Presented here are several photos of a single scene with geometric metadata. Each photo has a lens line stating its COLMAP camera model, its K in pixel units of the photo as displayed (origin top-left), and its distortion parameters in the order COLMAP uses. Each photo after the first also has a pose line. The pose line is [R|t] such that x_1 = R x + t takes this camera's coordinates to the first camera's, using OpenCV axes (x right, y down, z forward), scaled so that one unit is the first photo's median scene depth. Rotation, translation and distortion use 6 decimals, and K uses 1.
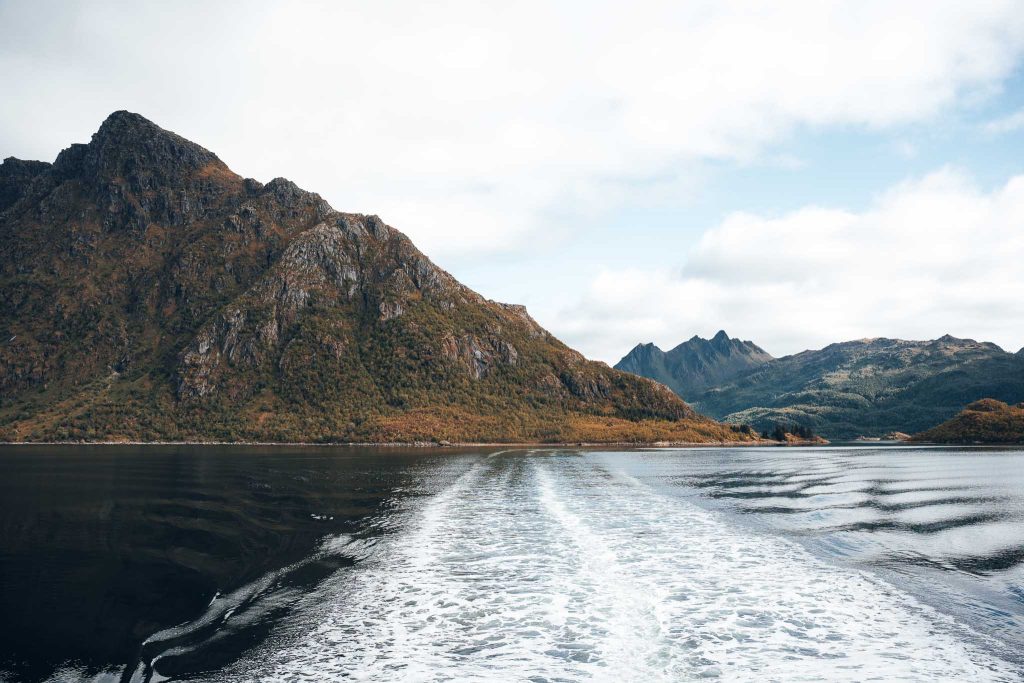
lens RADIAL K [[913.4, 0, 515.8], [0, 913.4, 337.5], [0, 0, 1]] dist [-0.026570, 0.046919]
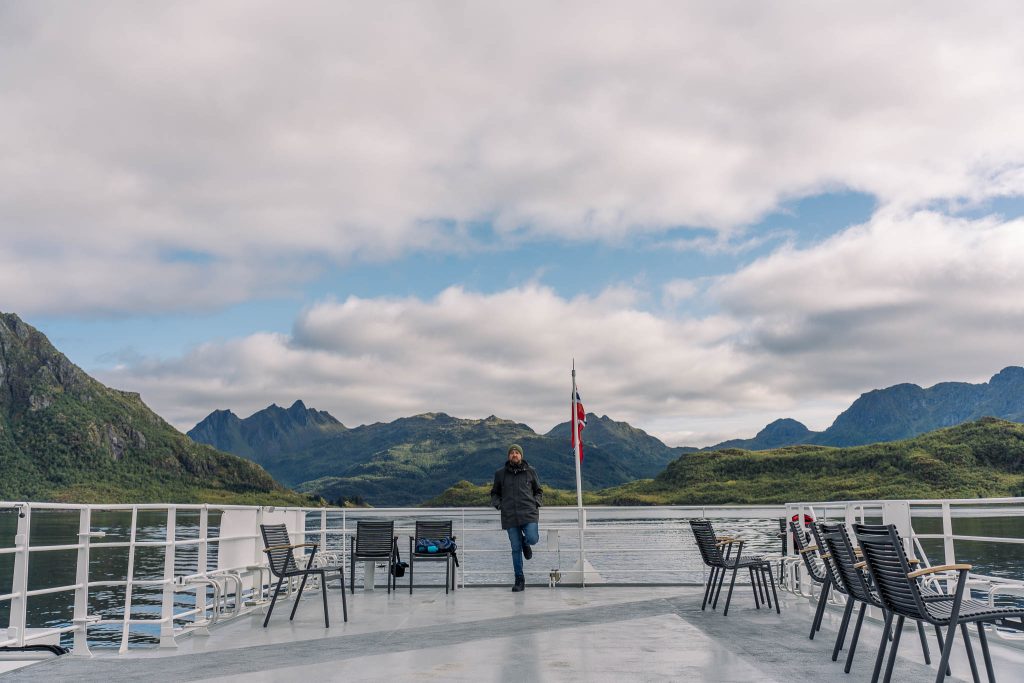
lens RADIAL K [[913.4, 0, 517.2], [0, 913.4, 342.5], [0, 0, 1]] dist [-0.026570, 0.046919]
pose [[0.896346, 0.071580, 0.437539, -0.071774], [-0.042301, 0.996186, -0.076315, -0.030687], [-0.441333, 0.049896, 0.895955, -0.276520]]
